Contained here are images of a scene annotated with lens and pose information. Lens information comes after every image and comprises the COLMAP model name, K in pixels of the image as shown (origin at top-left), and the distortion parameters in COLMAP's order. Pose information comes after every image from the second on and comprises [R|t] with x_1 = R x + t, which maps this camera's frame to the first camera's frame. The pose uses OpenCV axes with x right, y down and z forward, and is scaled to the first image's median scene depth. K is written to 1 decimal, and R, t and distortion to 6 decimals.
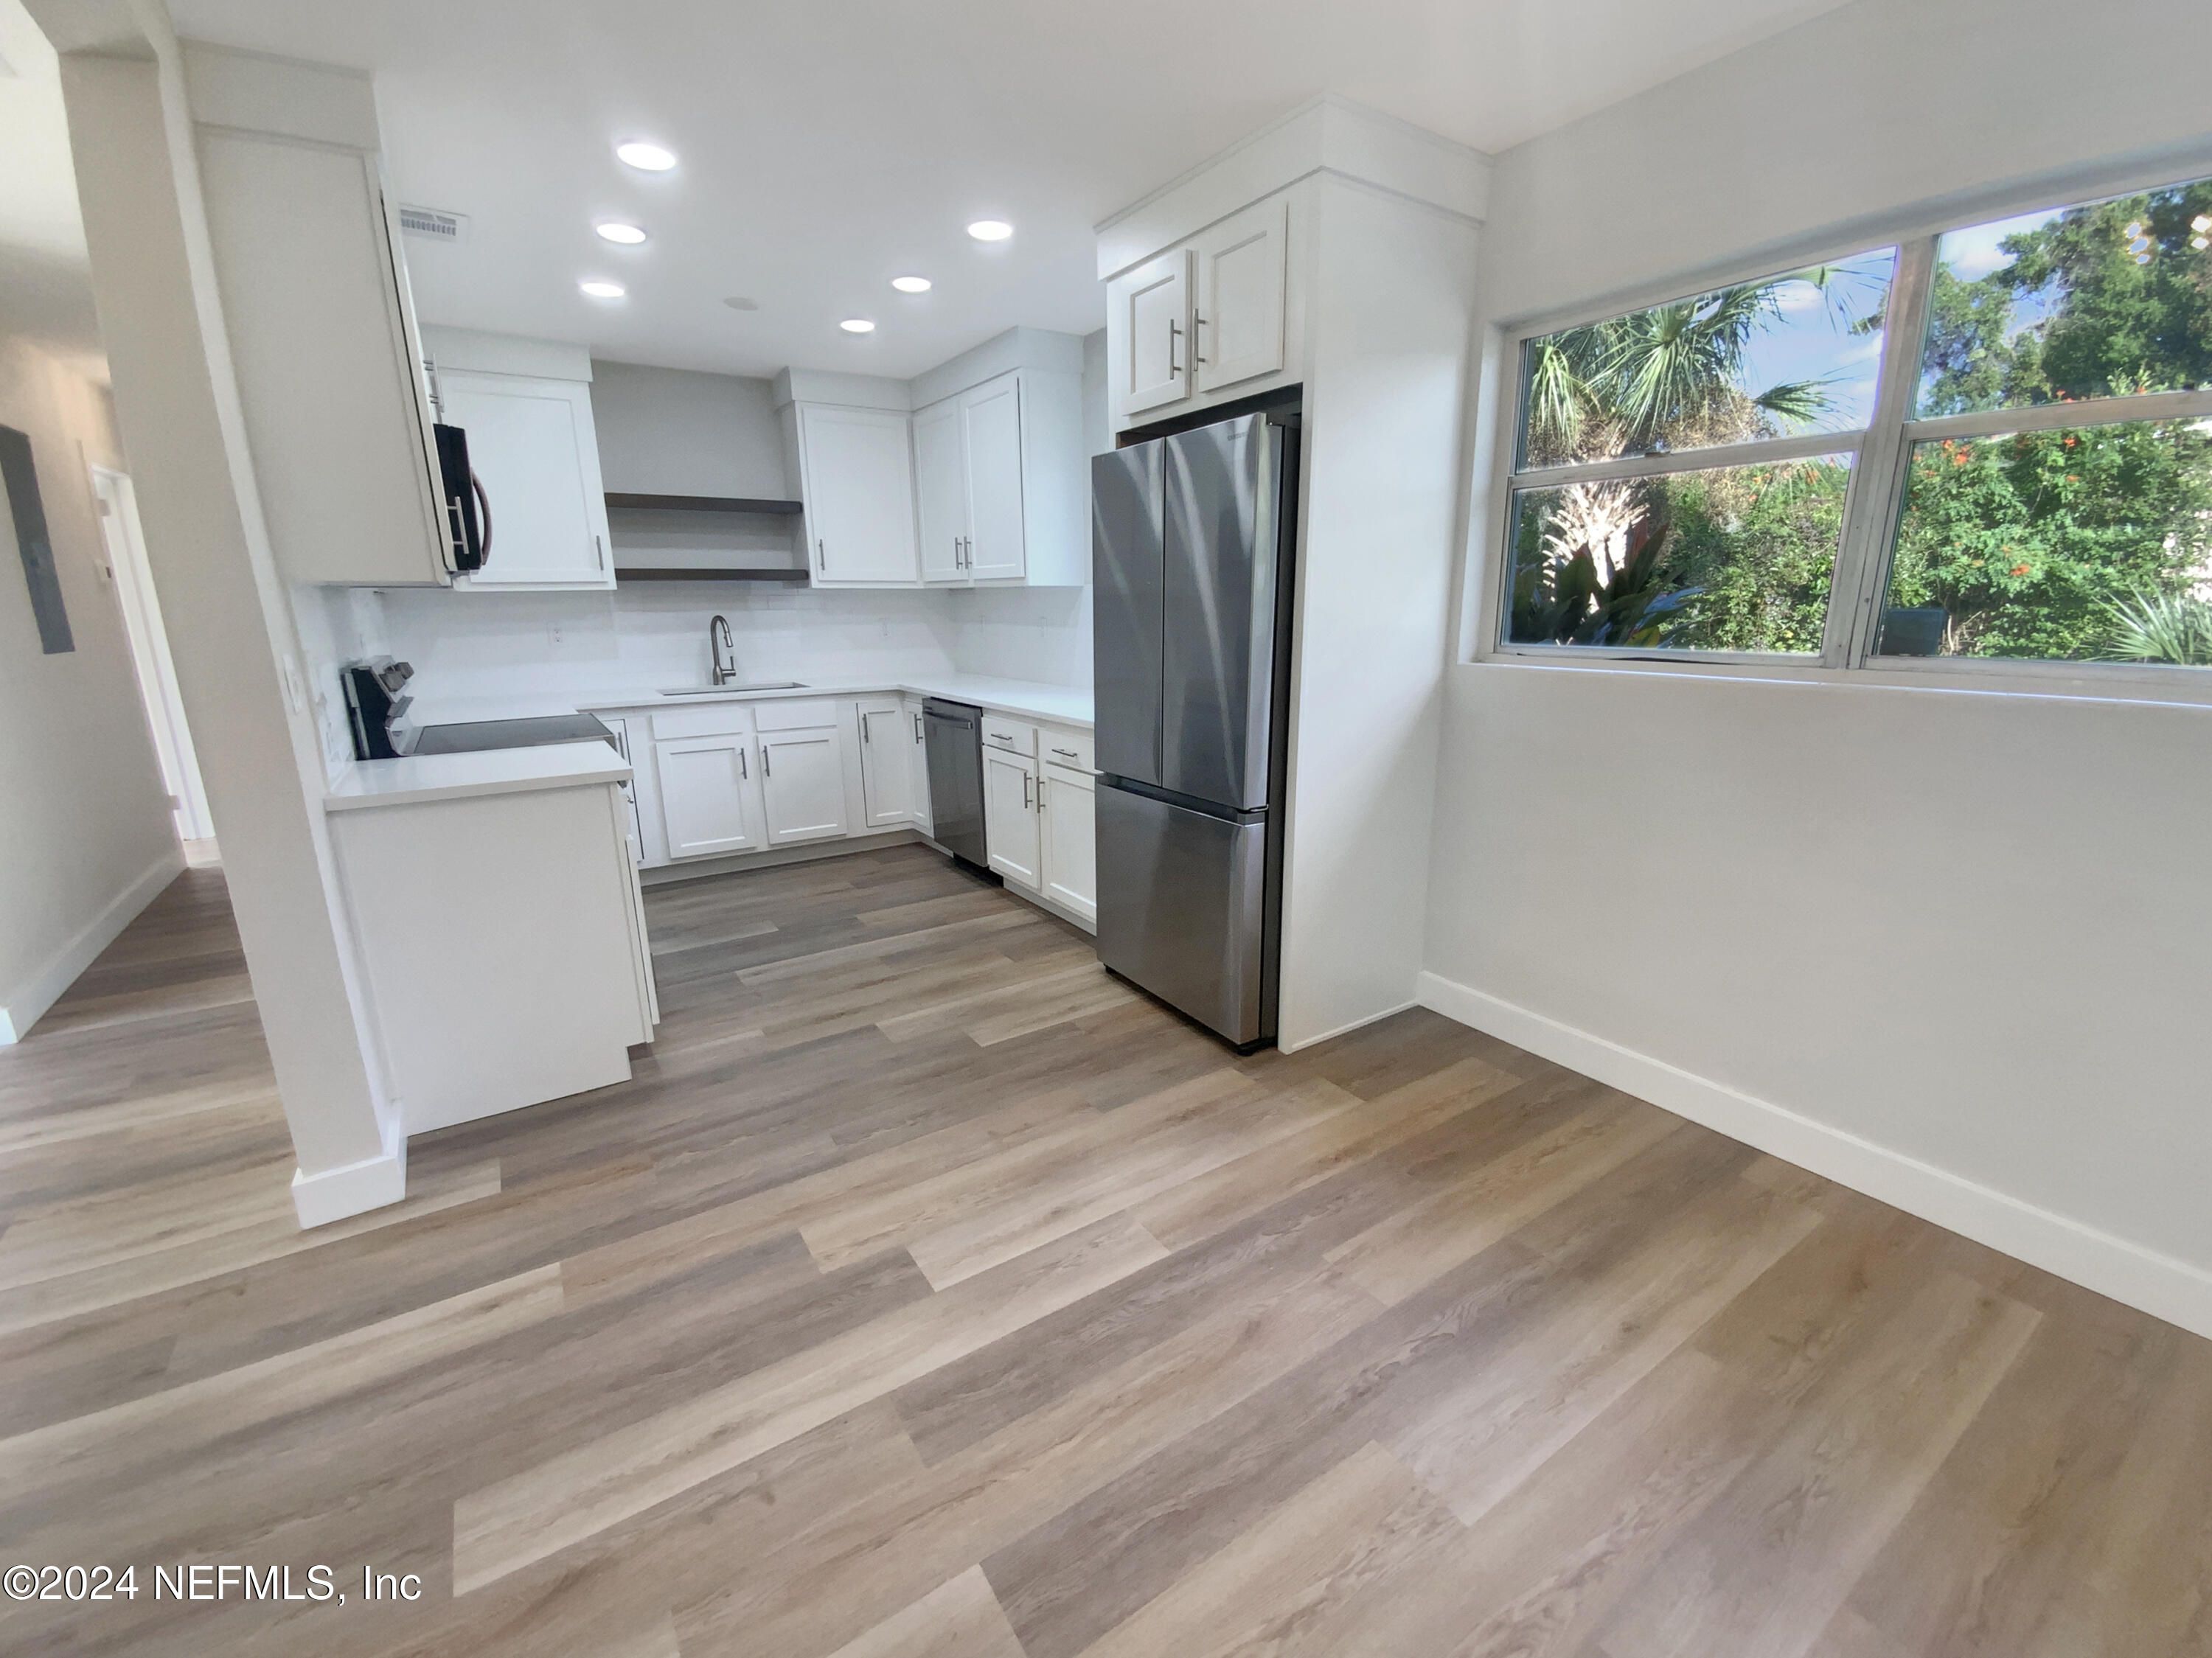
lens RADIAL K [[919.6, 0, 1102.6], [0, 919.6, 835.7], [0, 0, 1]] dist [-0.001009, -0.000402]
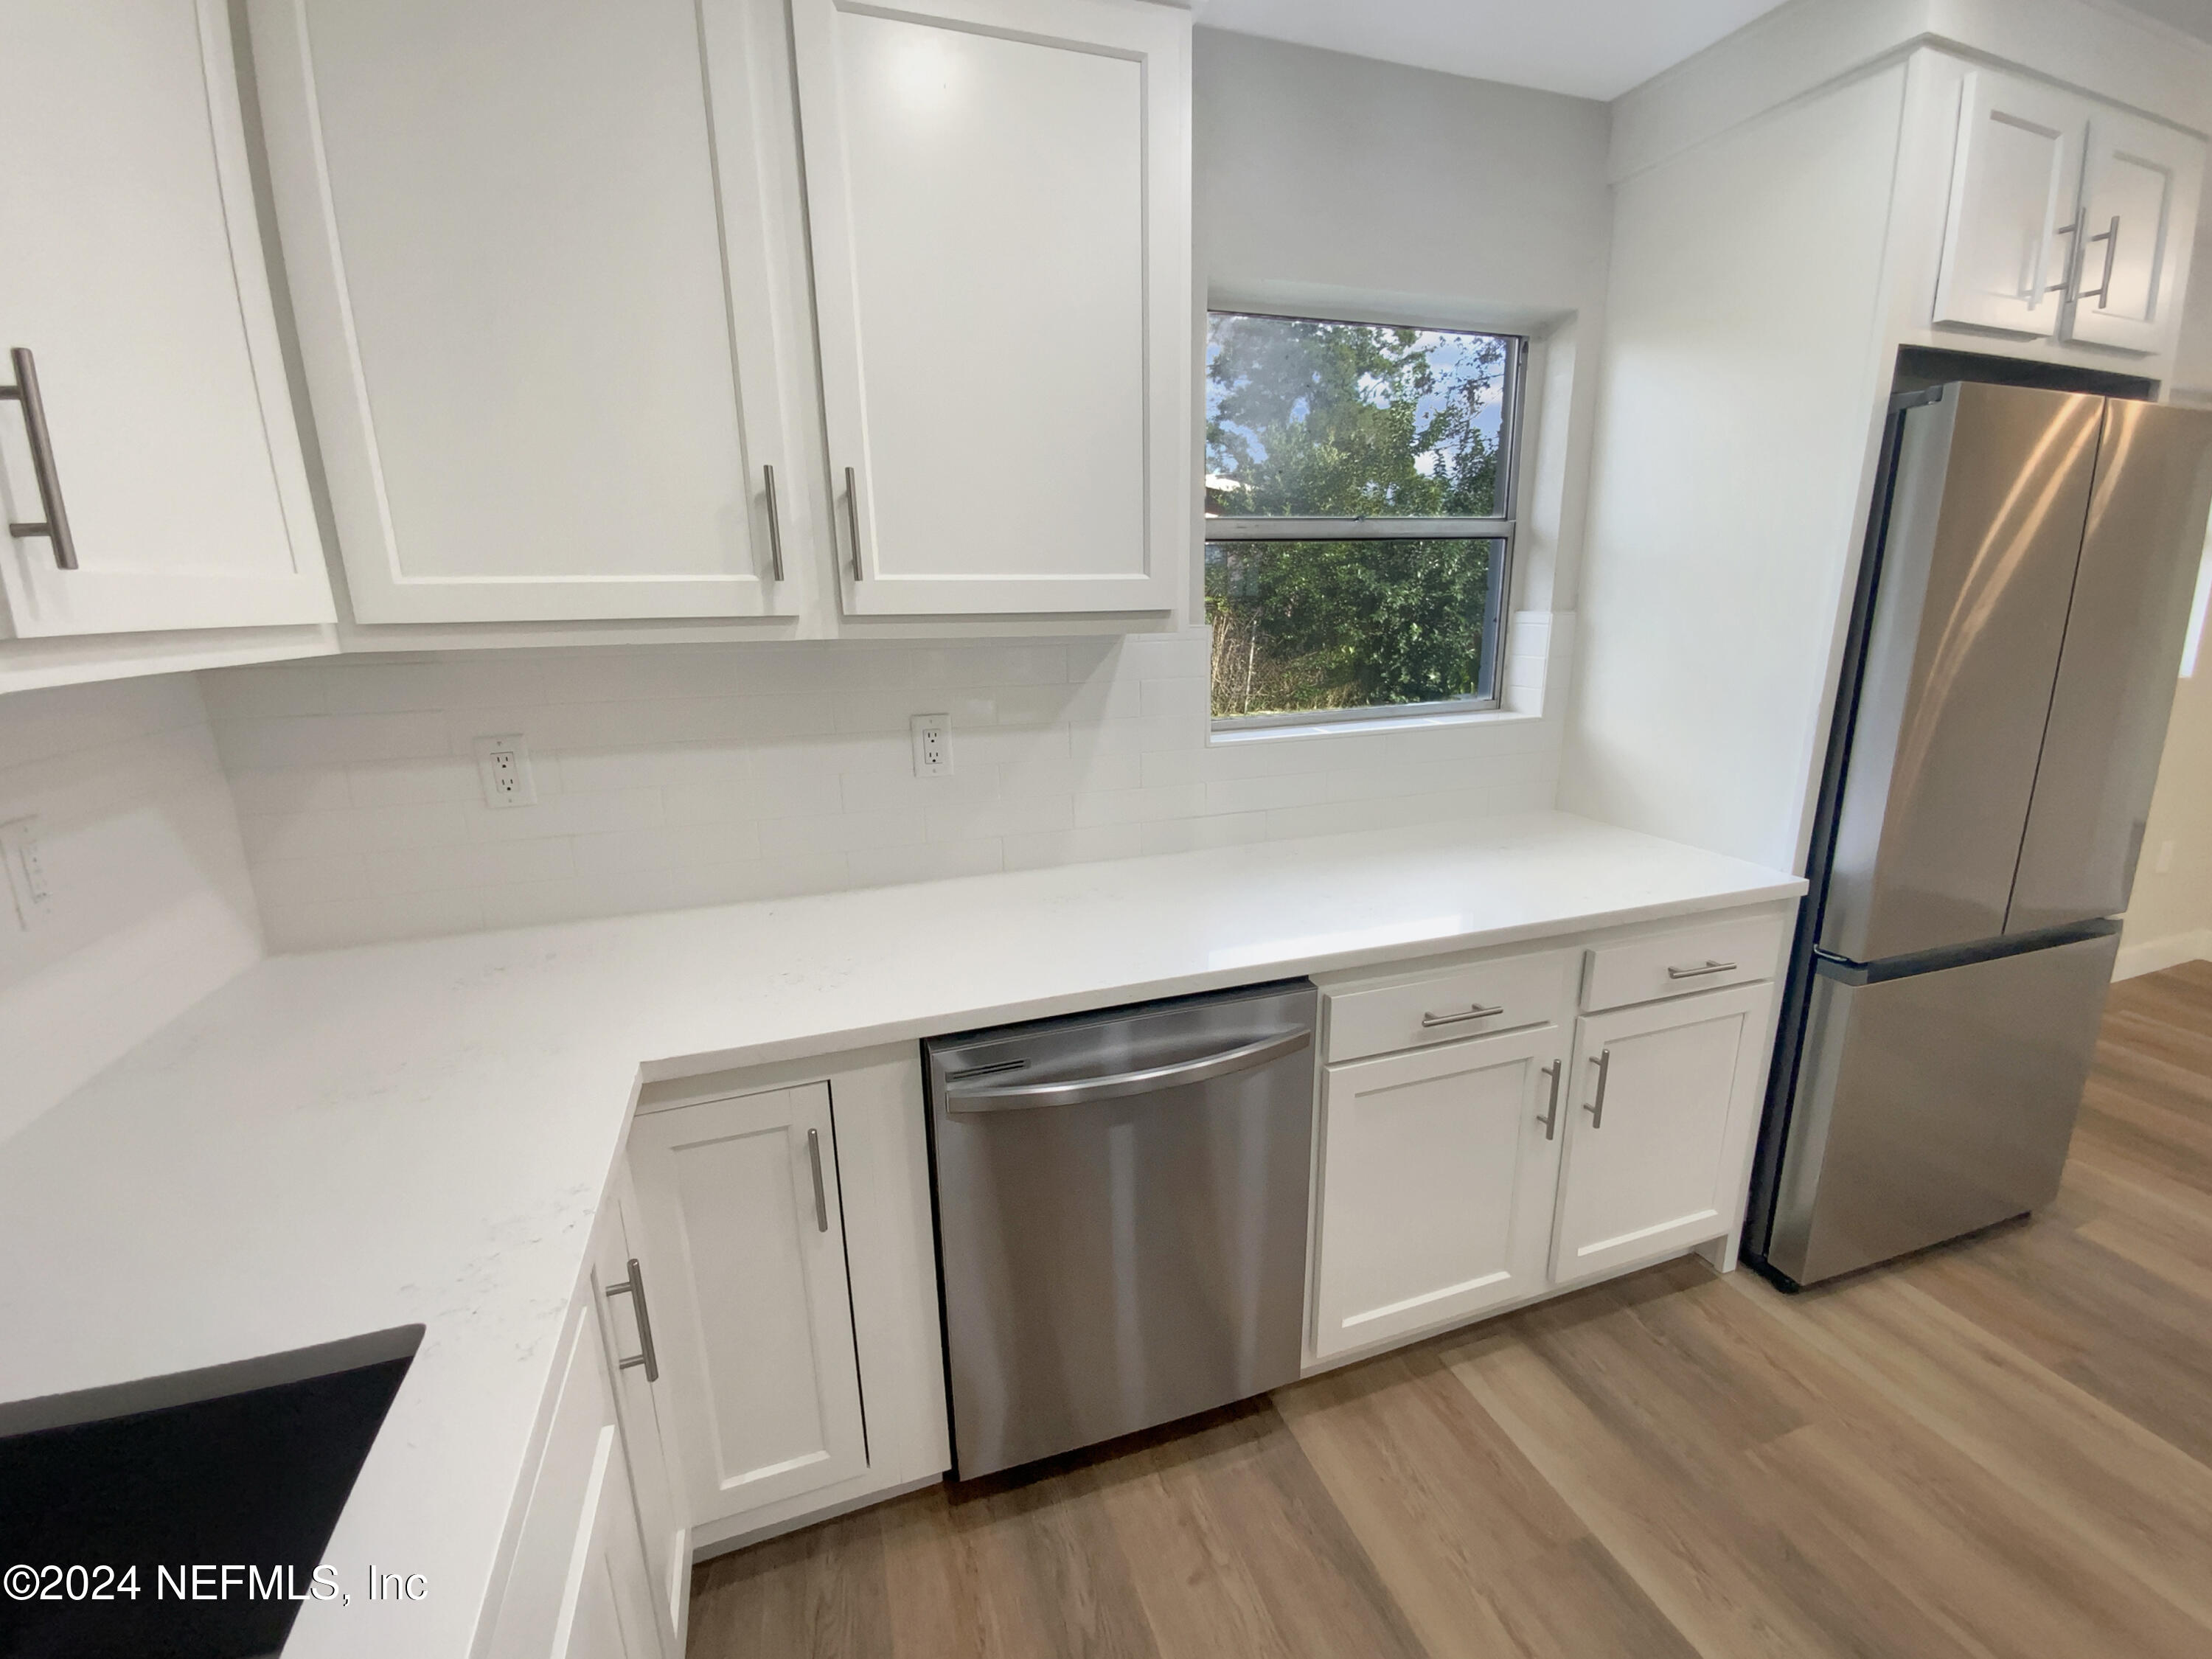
lens RADIAL K [[919.6, 0, 1102.6], [0, 919.6, 836.2], [0, 0, 1]] dist [-0.001009, -0.000402]
pose [[0.248201, -0.232058, 0.940502, -1.237383], [0.256741, 0.951921, 0.167121, -0.710433], [-0.934066, 0.199986, 0.295847, 2.509960]]
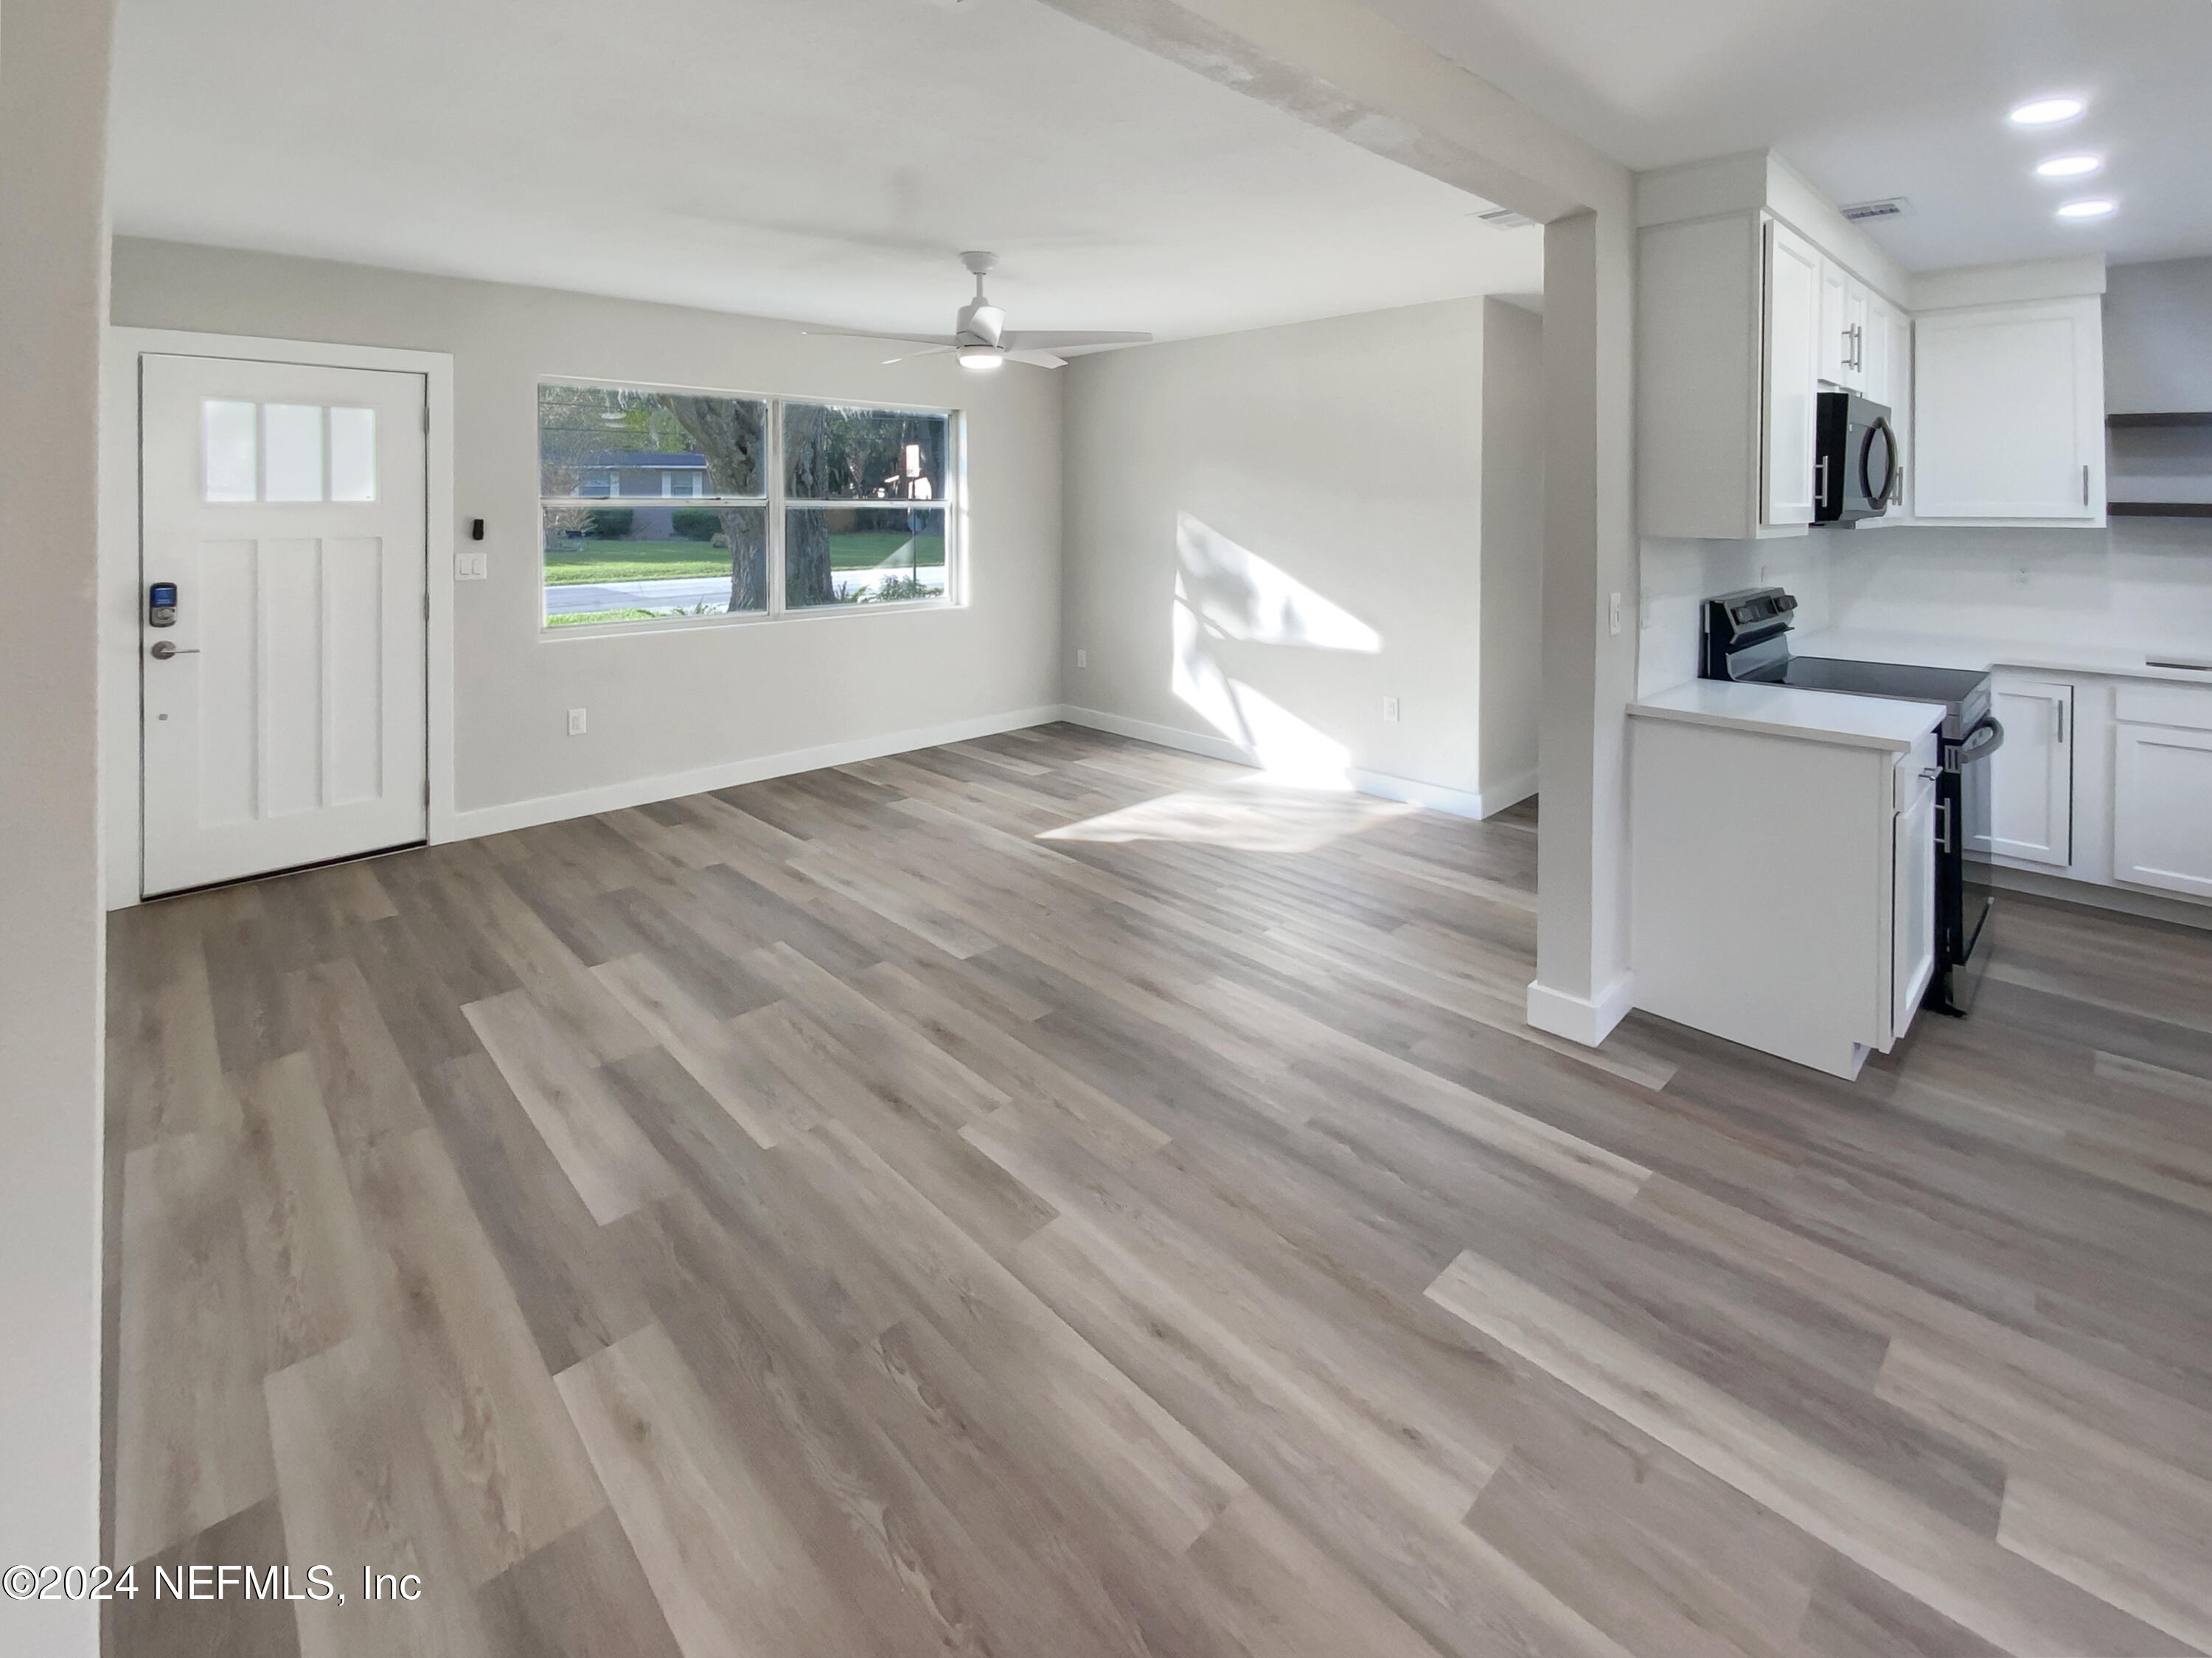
lens RADIAL K [[975.0, 0, 1106.0], [0, 975.0, 829.0], [0, 0, 1]] dist [-0.000871, -0.000303]
pose [[0.190747, 0.329389, -0.924726, 0.183837], [-0.253955, 0.926511, 0.277641, -0.051667], [0.948221, 0.181880, 0.260380, 0.030947]]
